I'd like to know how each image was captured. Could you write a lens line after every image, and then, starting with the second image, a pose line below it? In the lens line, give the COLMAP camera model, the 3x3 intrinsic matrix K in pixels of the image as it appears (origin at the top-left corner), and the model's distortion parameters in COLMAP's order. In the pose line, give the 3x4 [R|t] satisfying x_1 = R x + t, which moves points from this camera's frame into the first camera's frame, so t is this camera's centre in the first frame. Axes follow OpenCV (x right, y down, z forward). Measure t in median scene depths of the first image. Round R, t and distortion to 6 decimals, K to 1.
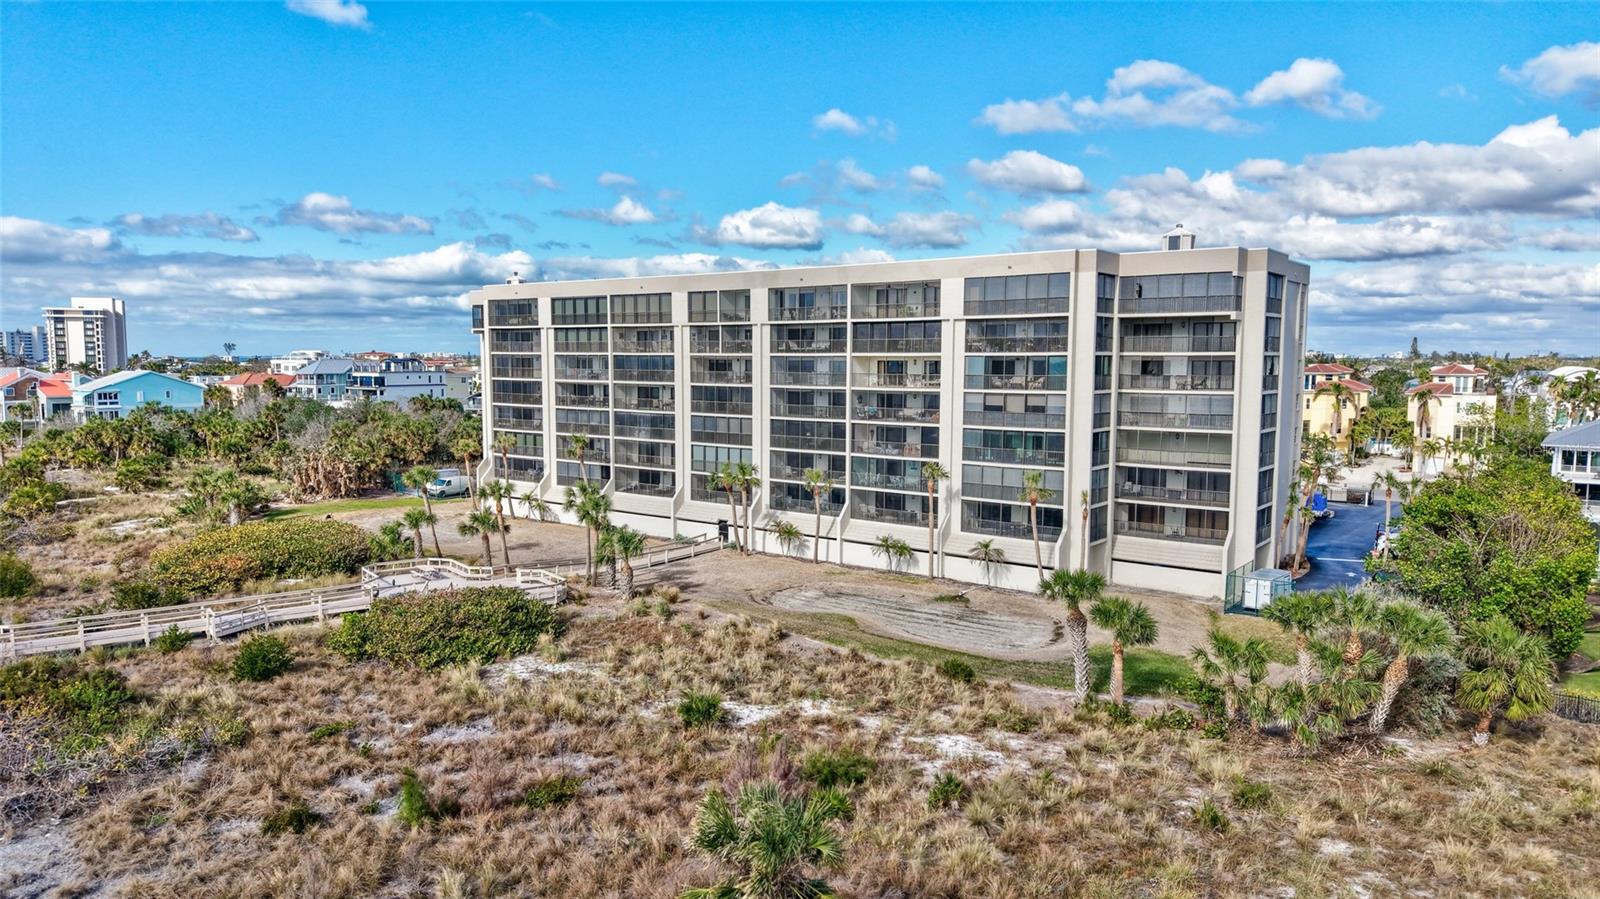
lens RADIAL K [[1090.6, 0, 800.0], [0, 1090.6, 449.5], [0, 0, 1]] dist [0.019683, -0.030673]
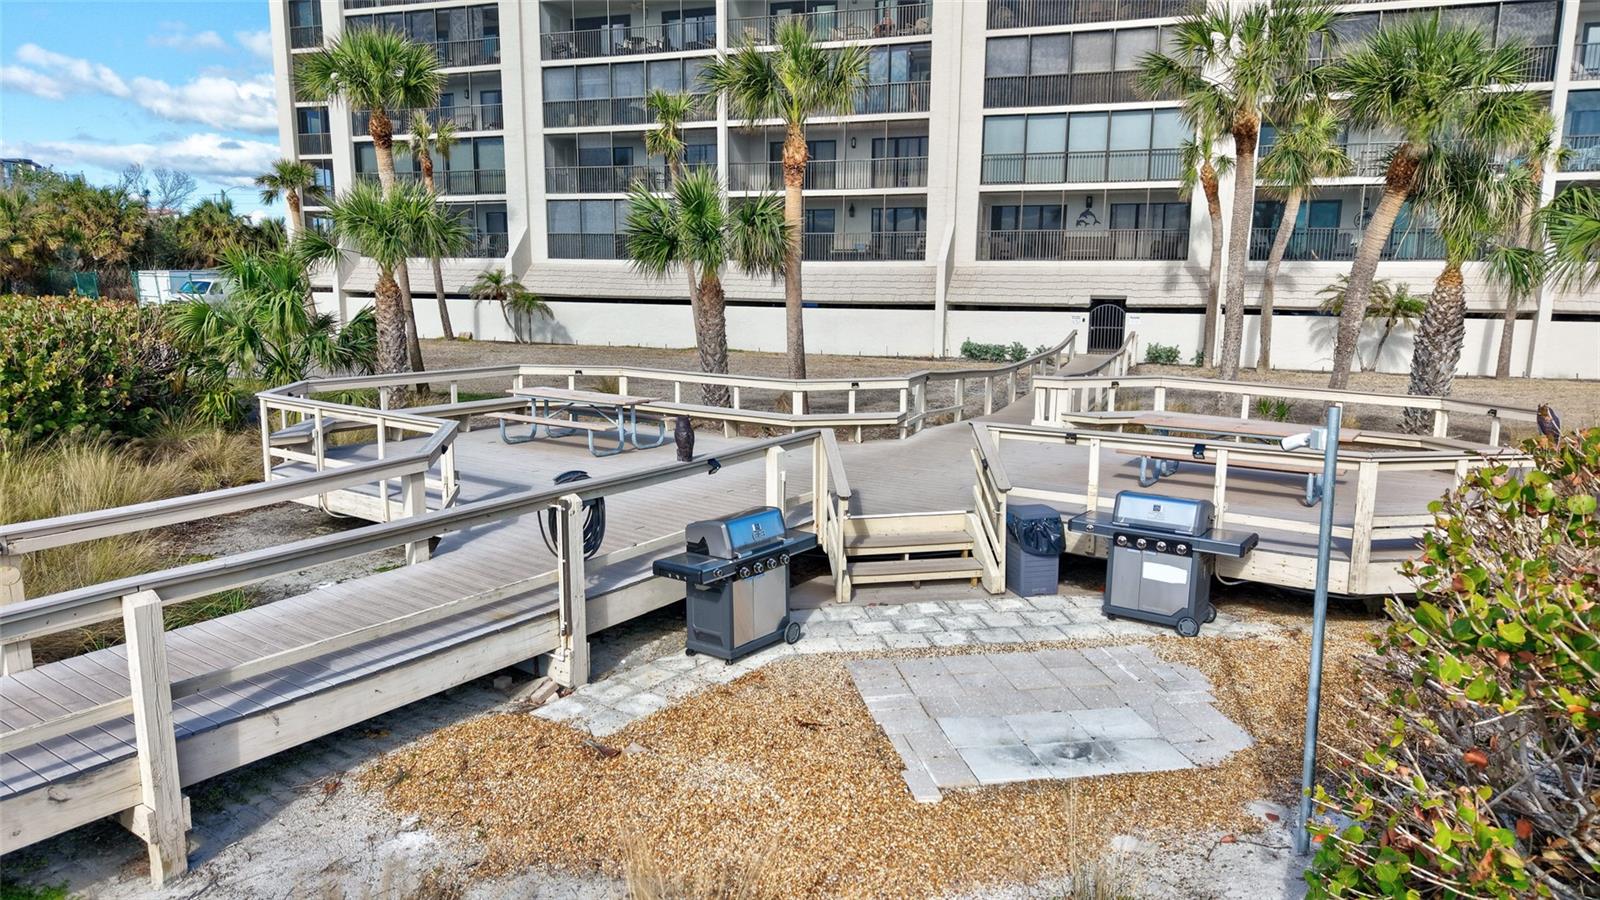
lens RADIAL K [[1090.6, 0, 800.0], [0, 1090.6, 450.0], [0, 0, 1]] dist [0.019683, -0.030673]
pose [[0.959702, -0.043127, 0.277690, -0.250624], [0.023005, 0.996894, 0.075319, 0.076139], [-0.280076, -0.065896, 0.957714, 0.573827]]
